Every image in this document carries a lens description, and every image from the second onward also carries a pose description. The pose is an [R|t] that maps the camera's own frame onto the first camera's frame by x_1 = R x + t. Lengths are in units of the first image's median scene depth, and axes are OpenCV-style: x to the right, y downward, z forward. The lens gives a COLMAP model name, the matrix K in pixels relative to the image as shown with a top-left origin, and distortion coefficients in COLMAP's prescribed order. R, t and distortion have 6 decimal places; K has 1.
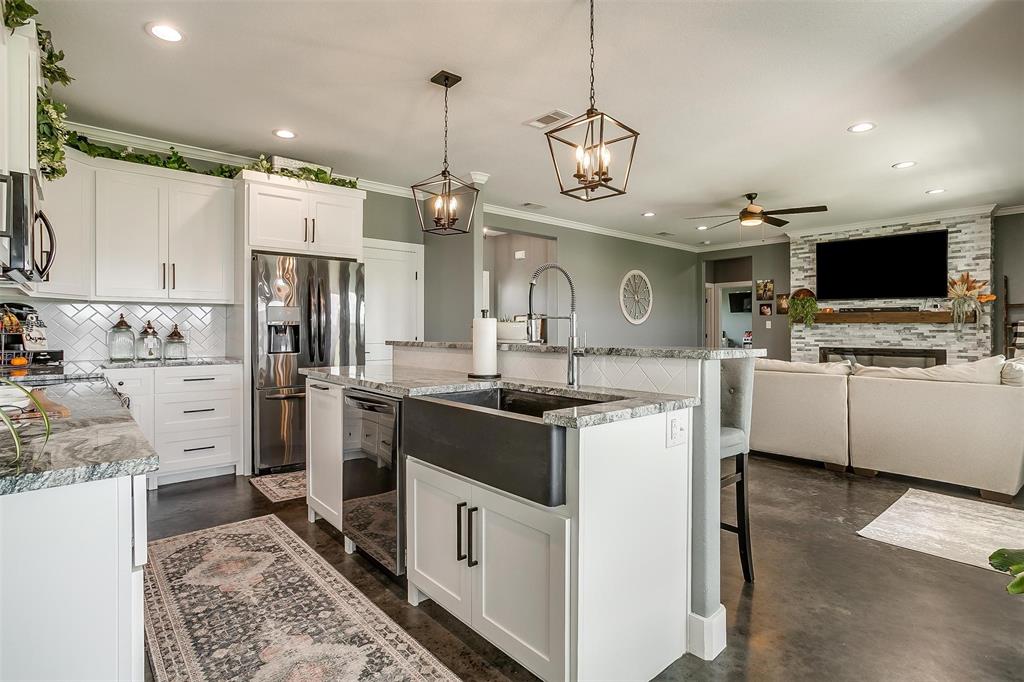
lens RADIAL K [[512.8, 0, 507.5], [0, 512.8, 336.1], [0, 0, 1]] dist [-0.042088, 0.029193]
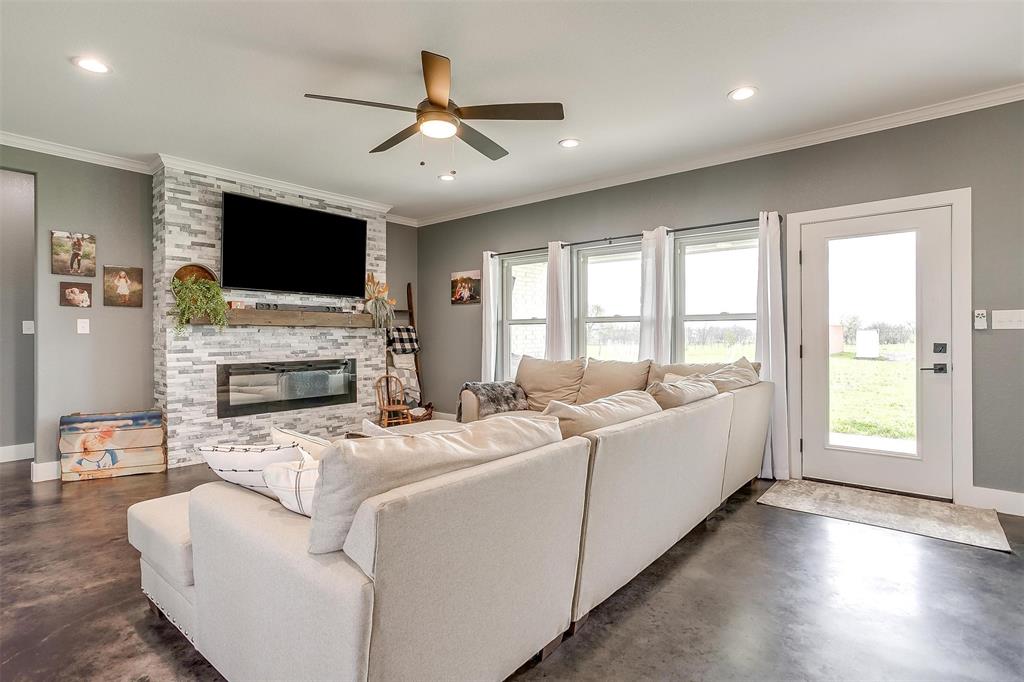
lens RADIAL K [[515.8, 0, 501.7], [0, 515.8, 331.1], [0, 0, 1]] dist [-0.045353, 0.042060]
pose [[-0.157539, 0.007785, 0.987482, -0.061850], [0.016513, 0.999850, -0.005248, -0.016962], [-0.987375, 0.015480, -0.157643, 1.318635]]
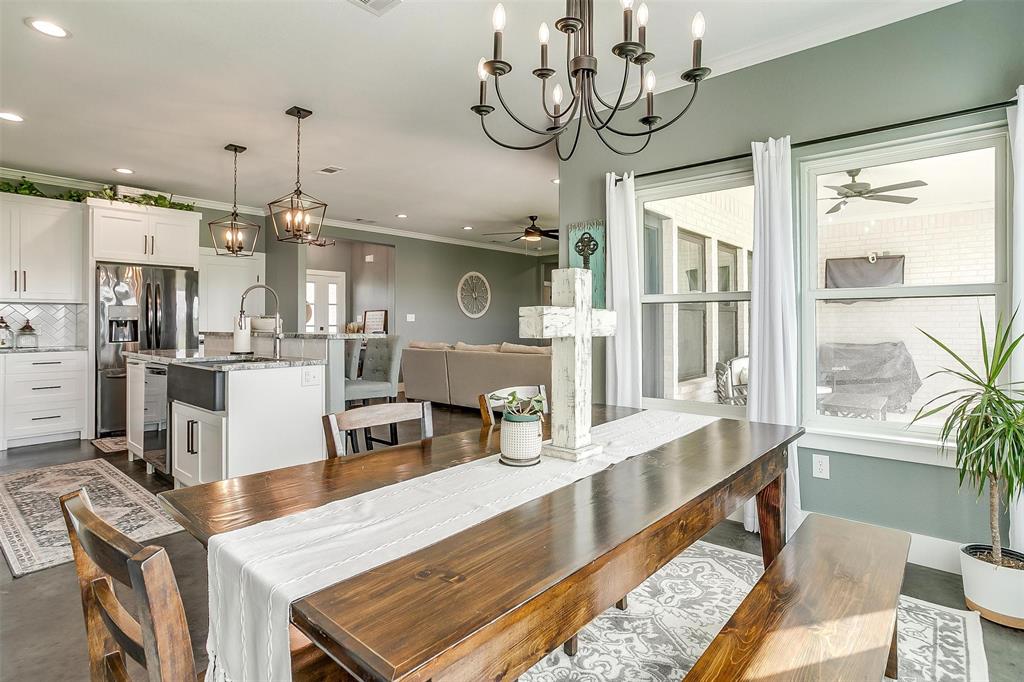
lens RADIAL K [[523.8, 0, 507.3], [0, 523.8, 323.3], [0, 0, 1]] dist [-0.039107, 0.030750]
pose [[0.990233, -0.002705, 0.139396, 0.300990], [0.004240, 0.999934, -0.010720, 0.004085], [-0.139358, 0.011206, 0.990179, -0.380087]]
